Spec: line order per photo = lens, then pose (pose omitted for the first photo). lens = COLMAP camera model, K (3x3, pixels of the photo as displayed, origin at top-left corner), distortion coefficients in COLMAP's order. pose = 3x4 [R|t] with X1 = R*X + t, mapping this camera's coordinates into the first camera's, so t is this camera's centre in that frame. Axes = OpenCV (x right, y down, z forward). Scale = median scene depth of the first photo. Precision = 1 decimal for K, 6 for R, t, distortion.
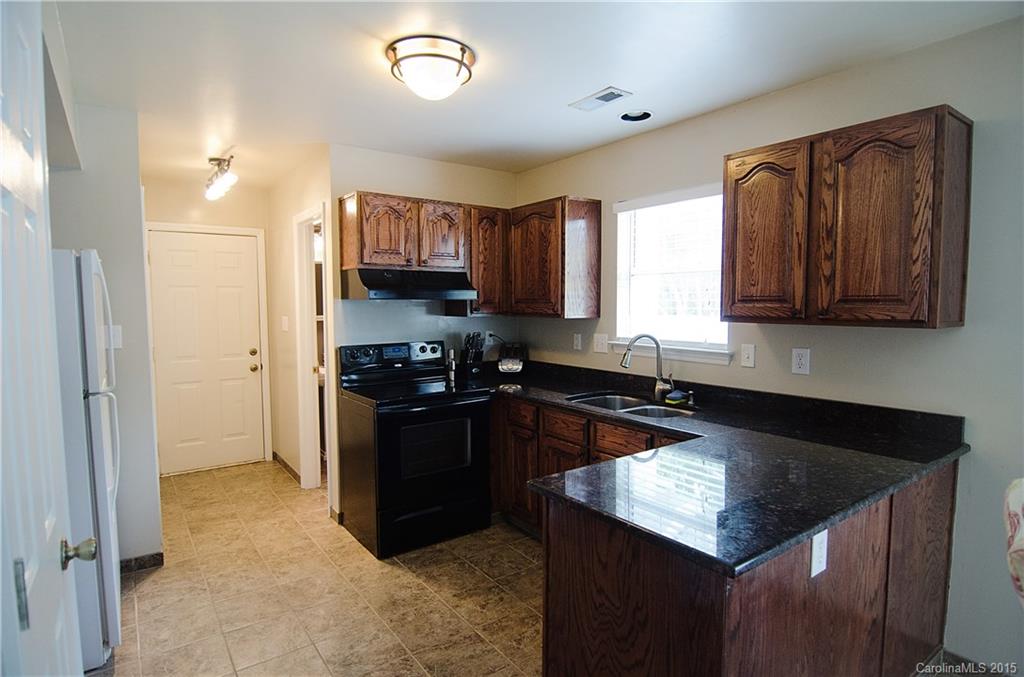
lens RADIAL K [[548.4, 0, 518.1], [0, 548.4, 340.5], [0, 0, 1]] dist [0.003253, -0.009357]
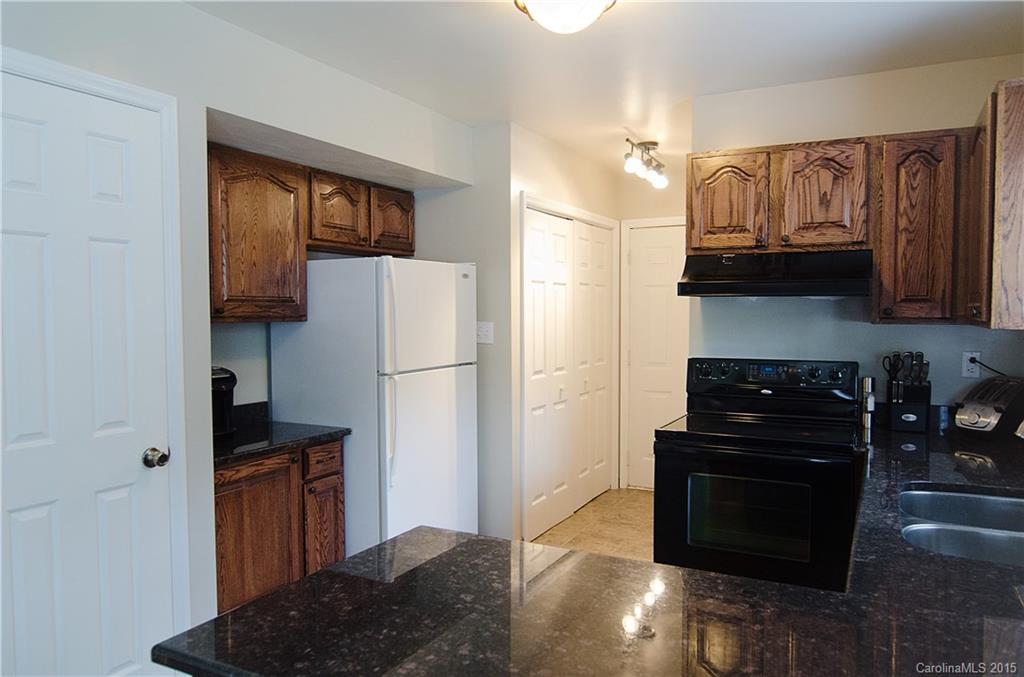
lens RADIAL K [[725.0, 0, 512.2], [0, 725.0, 341.6], [0, 0, 1]] dist [-0.004969, -0.000797]
pose [[0.445459, 0.042554, -0.894290, 0.480279], [-0.063598, 0.997850, 0.015803, -0.012336], [0.893041, 0.049835, 0.447208, 0.326566]]
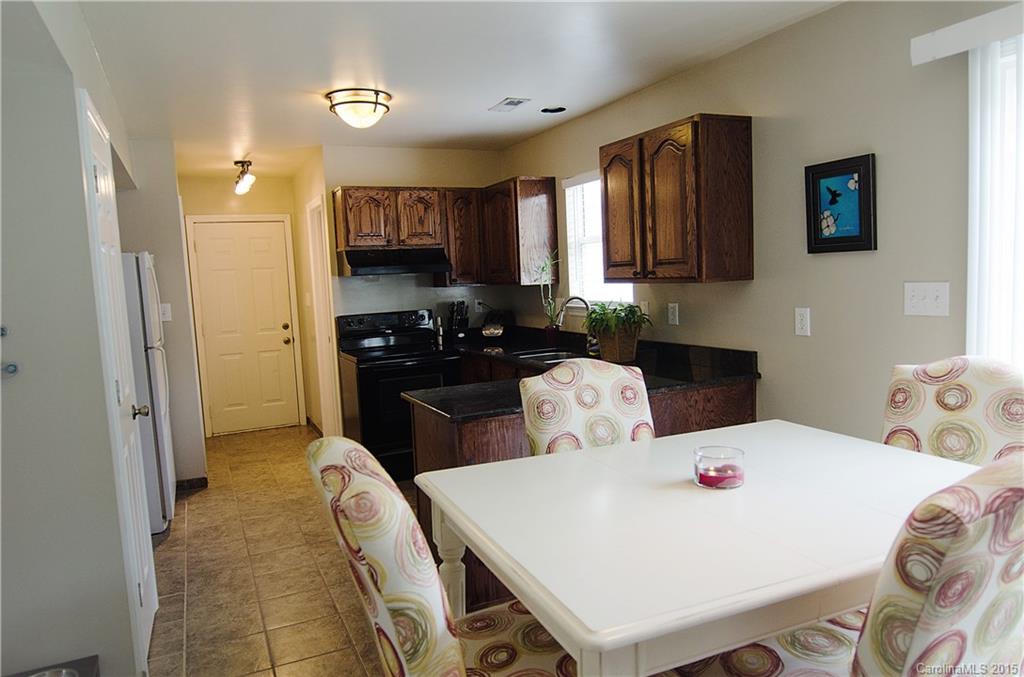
lens RADIAL K [[697.9, 0, 512.2], [0, 697.9, 337.3], [0, 0, 1]] dist [0.026070, 0.010519]
pose [[0.979273, -0.024016, -0.201115, 0.356584], [0.029769, 0.999228, 0.025628, 0.029519], [0.200344, -0.031084, 0.979232, -0.420440]]
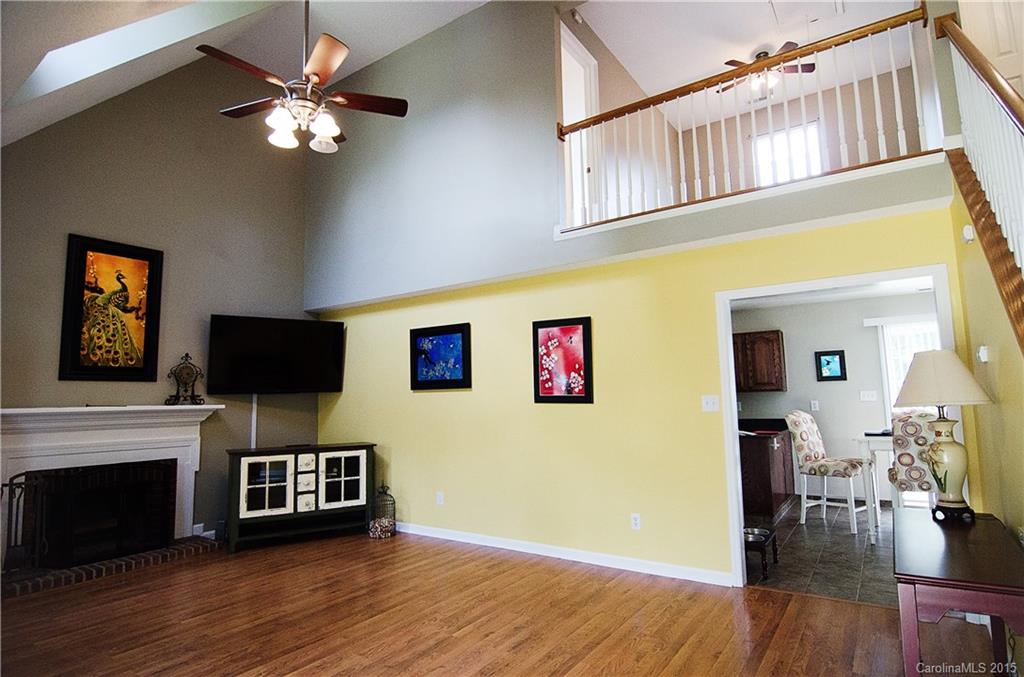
lens RADIAL K [[548.4, 0, 512.6], [0, 548.4, 335.9], [0, 0, 1]] dist [0.003253, -0.009357]
pose [[0.943438, 0.012019, 0.331331, -1.120083], [0.047045, 0.984378, -0.169665, 0.078138], [-0.328194, 0.175656, 0.928134, -0.963473]]
